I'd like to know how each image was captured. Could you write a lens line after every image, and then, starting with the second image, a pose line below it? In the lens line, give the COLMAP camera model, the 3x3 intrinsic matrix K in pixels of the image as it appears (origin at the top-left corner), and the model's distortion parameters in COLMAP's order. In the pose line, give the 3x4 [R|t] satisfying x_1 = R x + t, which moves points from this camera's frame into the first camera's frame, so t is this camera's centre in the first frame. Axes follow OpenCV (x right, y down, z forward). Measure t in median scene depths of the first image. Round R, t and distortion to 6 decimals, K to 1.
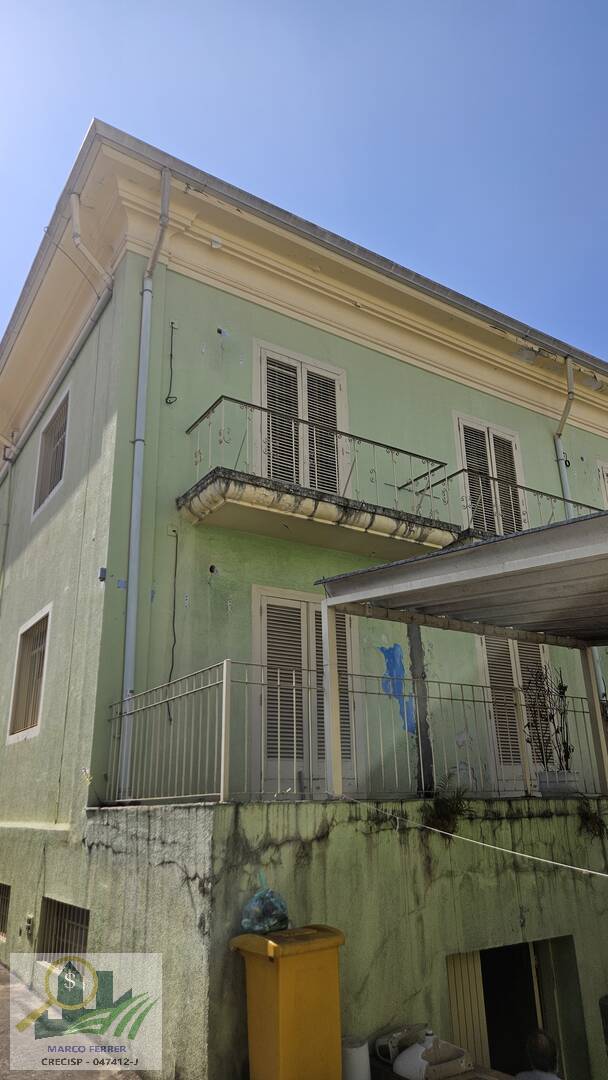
lens RADIAL K [[726.0, 0, 309.6], [0, 726.0, 549.6], [0, 0, 1]] dist [0.083849, -0.075052]
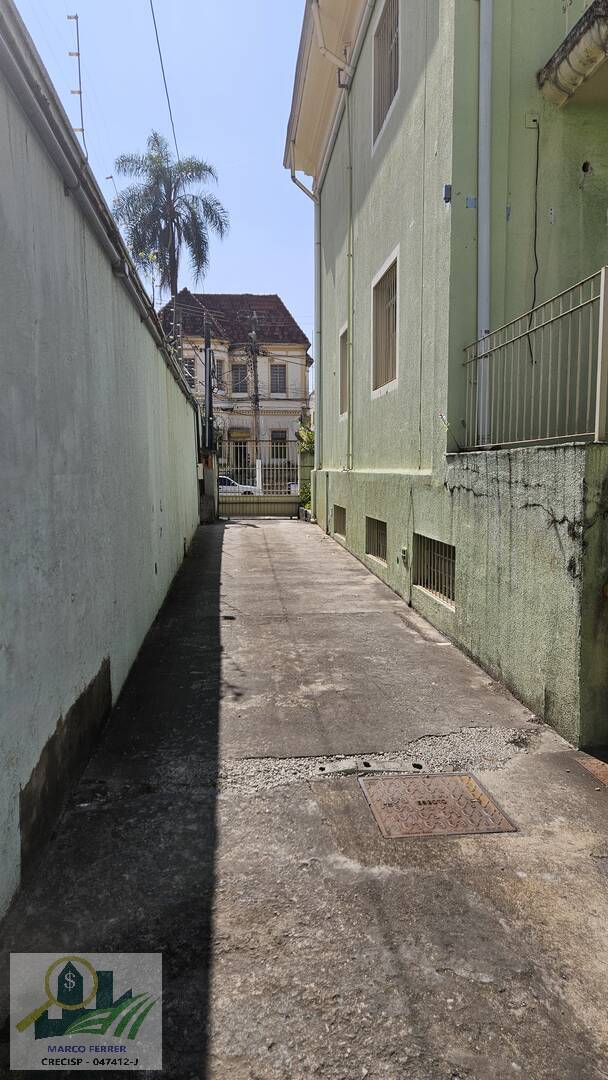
lens RADIAL K [[722.8, 0, 300.5], [0, 722.8, 531.7], [0, 0, 1]] dist [0.072794, -0.059470]
pose [[0.881451, 0.057283, -0.468788, -0.013166], [0.141148, 0.915296, 0.377240, 0.048877], [0.450689, -0.398687, 0.798704, 0.089507]]
